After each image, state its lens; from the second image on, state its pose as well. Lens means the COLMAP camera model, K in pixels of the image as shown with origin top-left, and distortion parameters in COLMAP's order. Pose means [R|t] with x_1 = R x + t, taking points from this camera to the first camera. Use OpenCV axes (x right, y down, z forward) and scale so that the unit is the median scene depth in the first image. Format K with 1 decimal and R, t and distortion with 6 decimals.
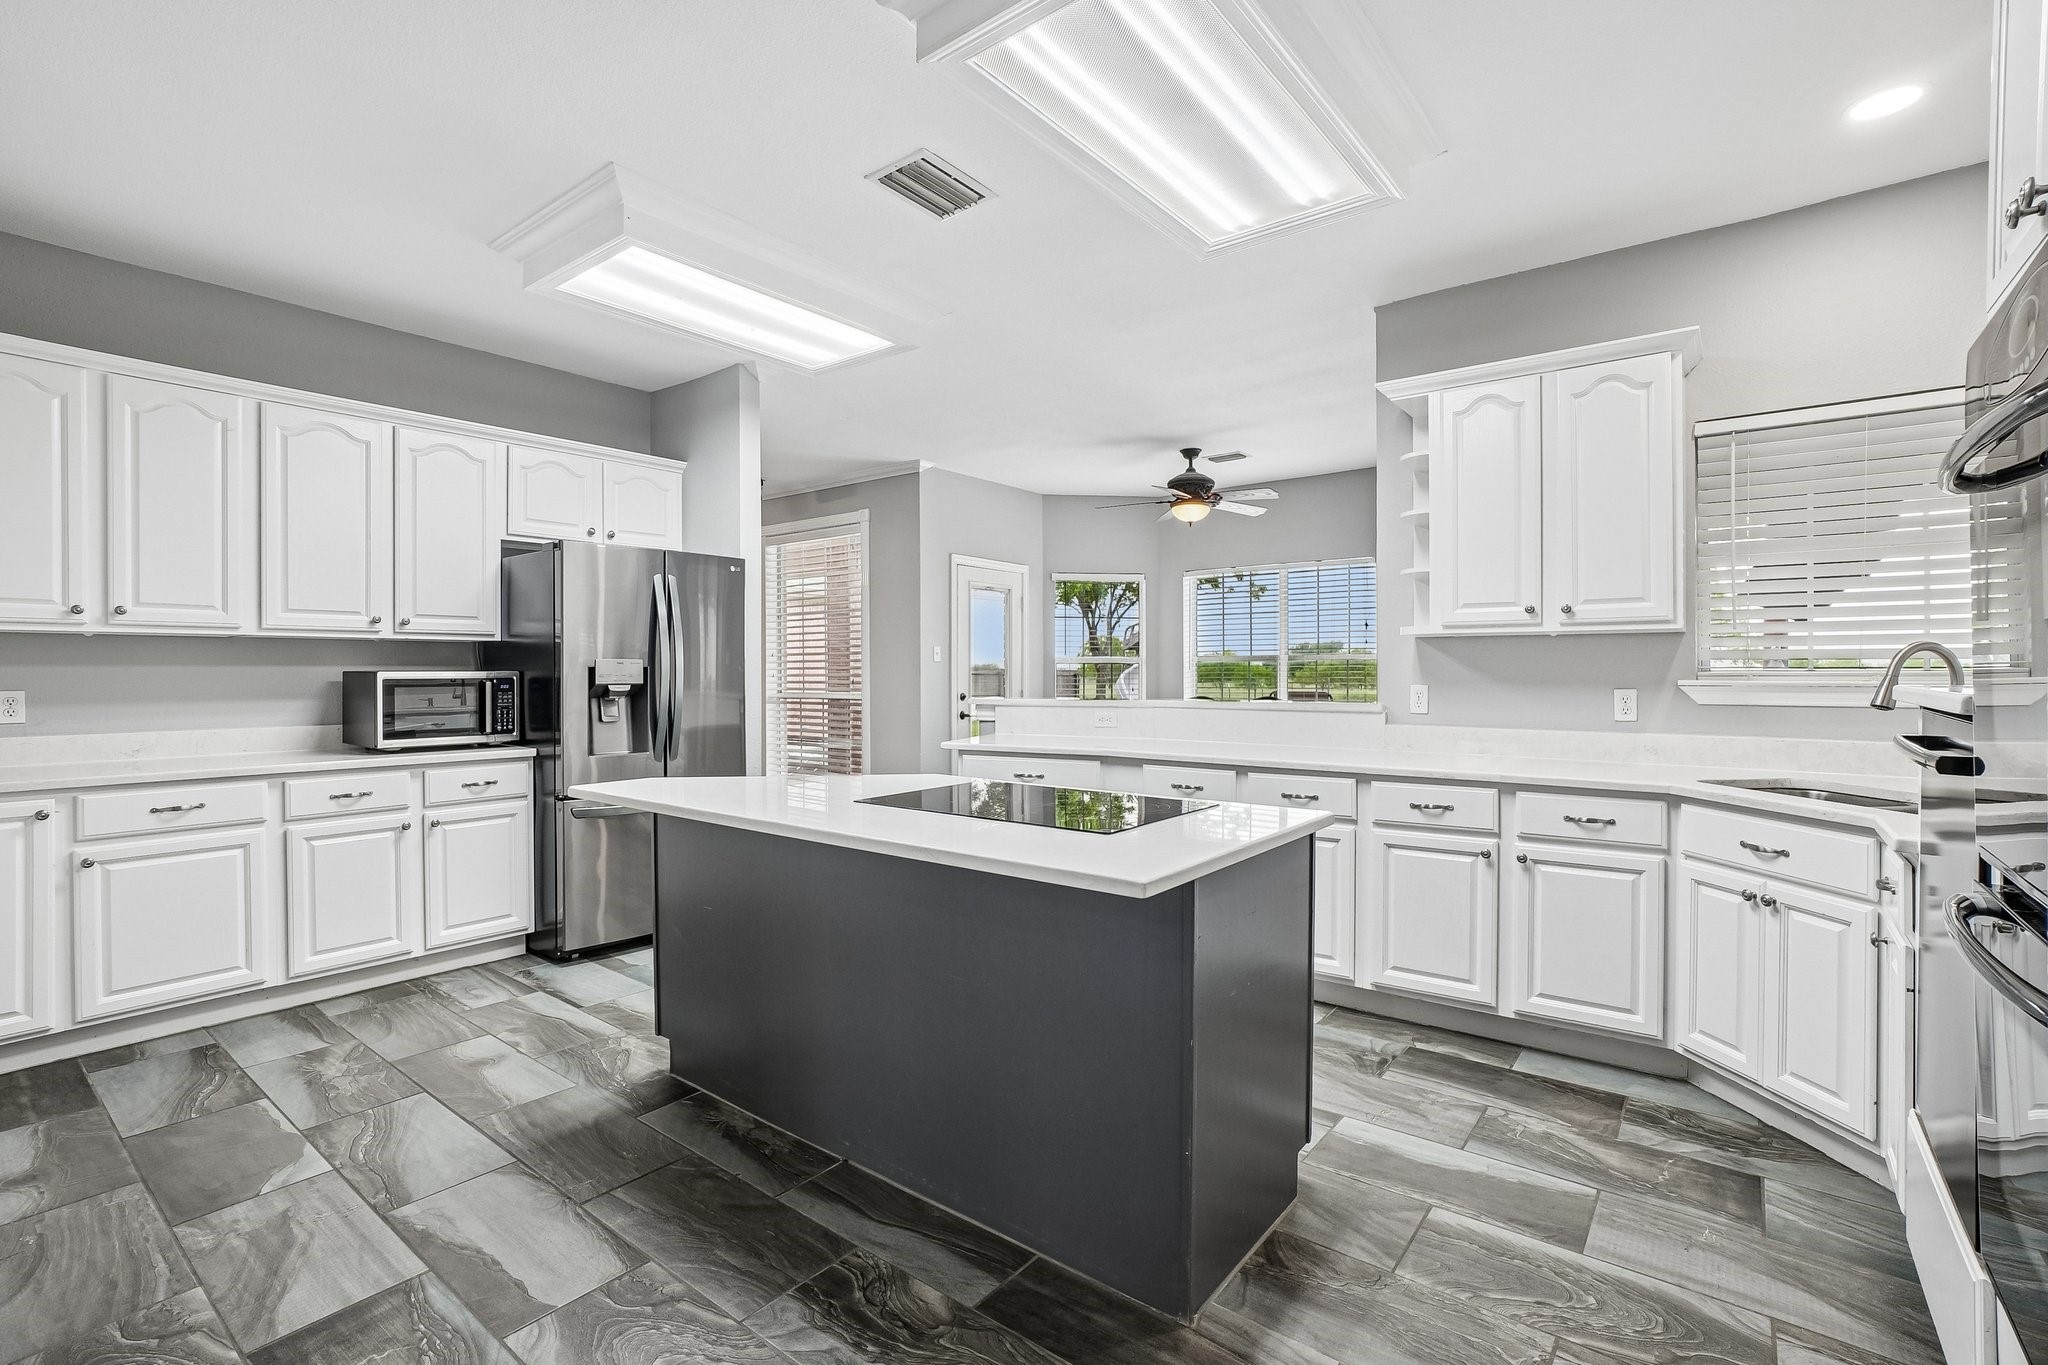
lens RADIAL K [[911.8, 0, 1018.3], [0, 911.8, 677.3], [0, 0, 1]] dist [0.002977, 0.000313]
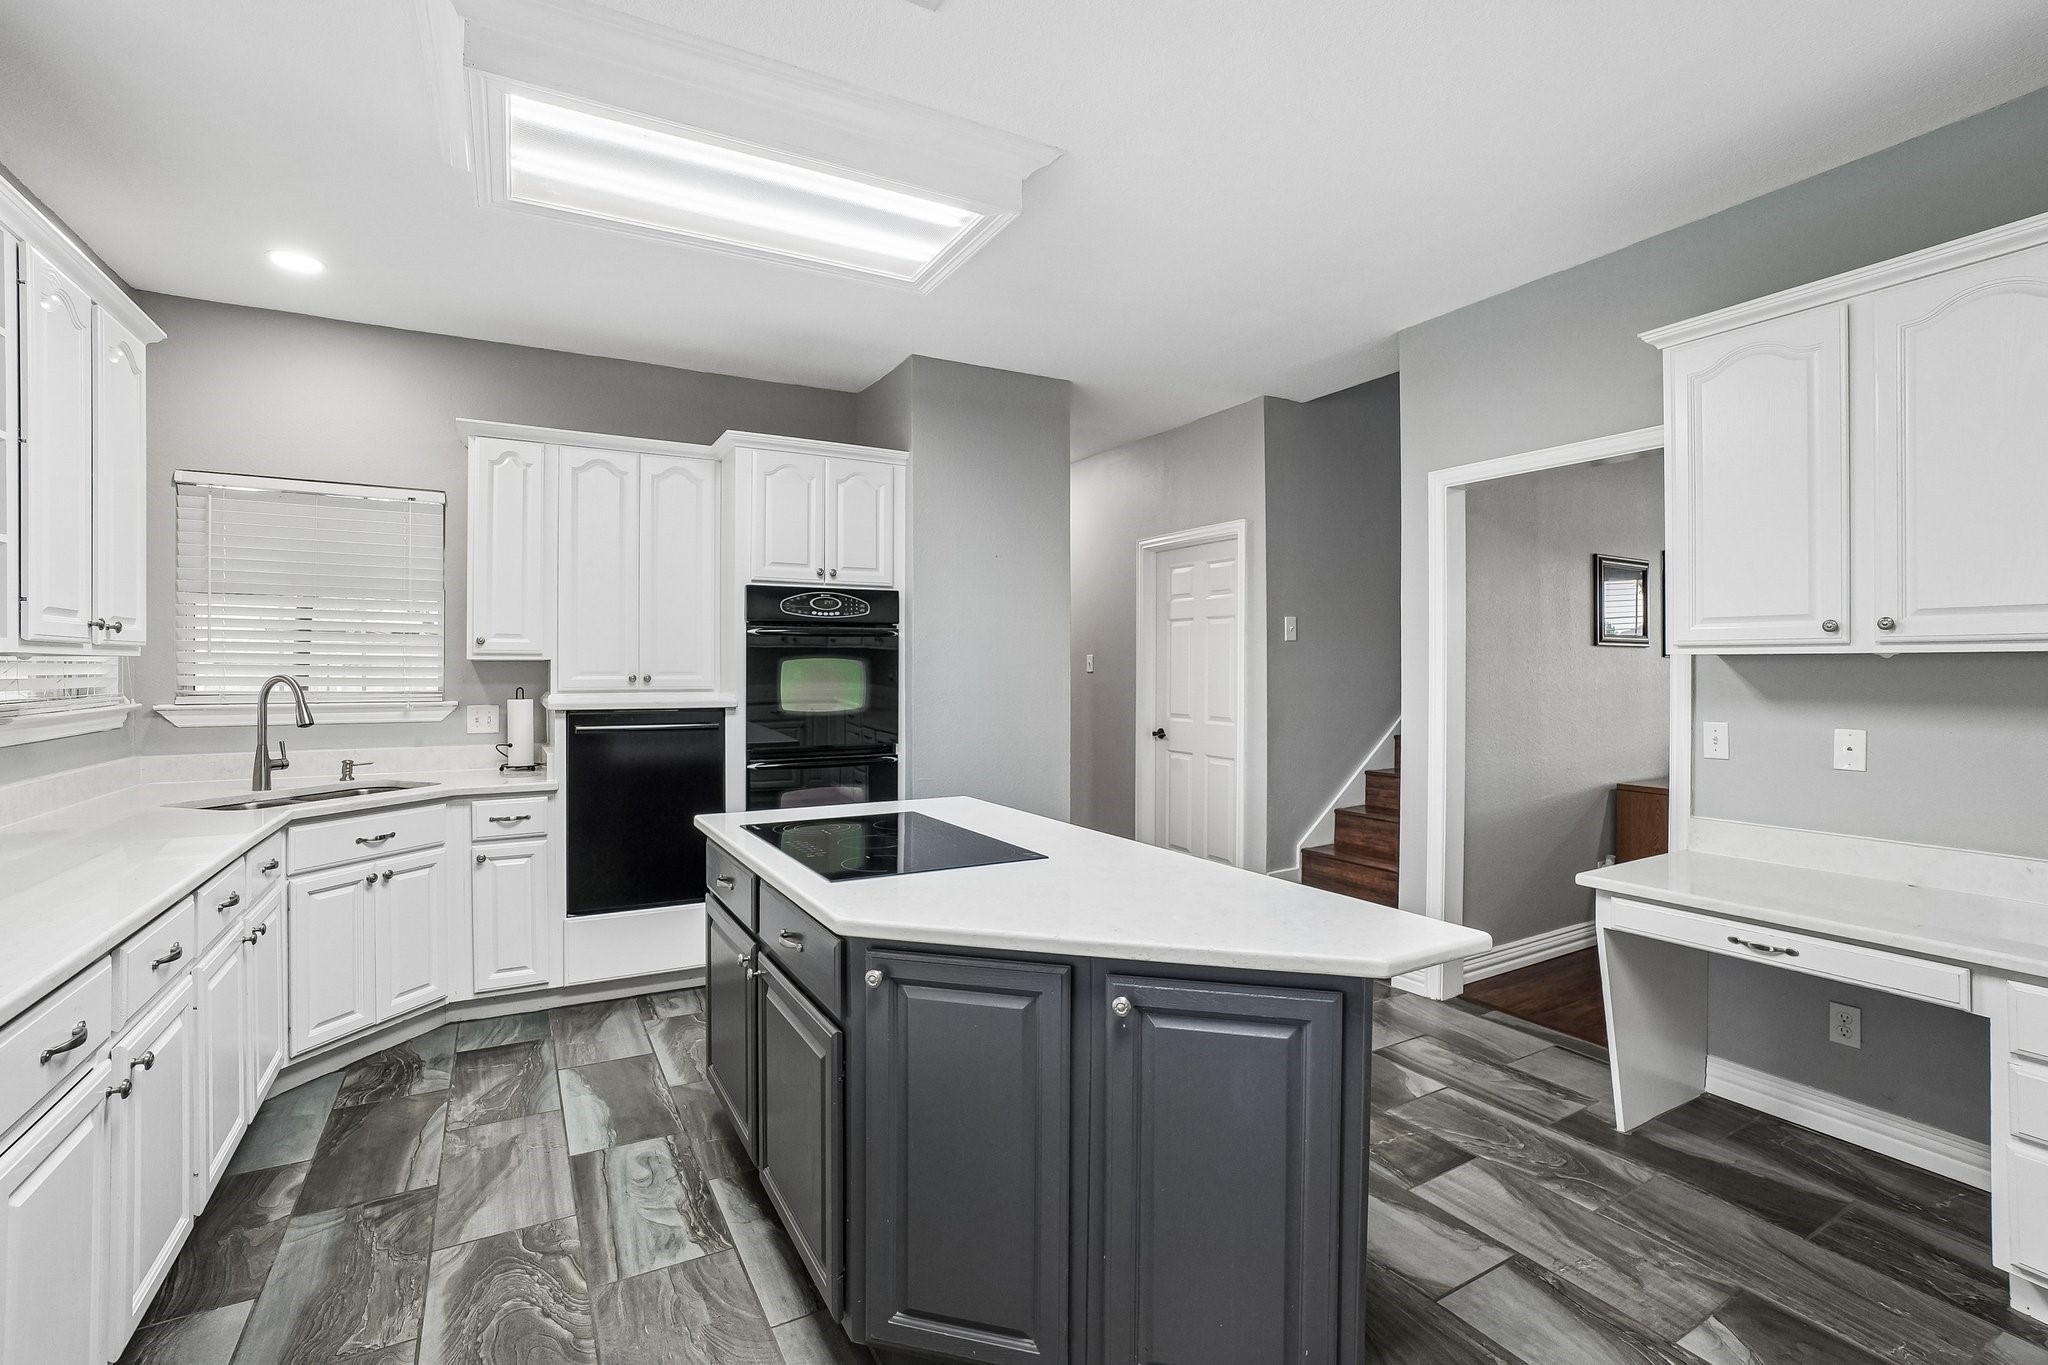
lens RADIAL K [[911.8, 0, 1018.0], [0, 911.8, 679.4], [0, 0, 1]] dist [0.002977, 0.000313]
pose [[-0.928417, -0.001170, 0.371538, -0.478392], [0.002244, 0.999959, 0.008756, -0.040749], [-0.371534, 0.008963, -0.928376, 1.818499]]
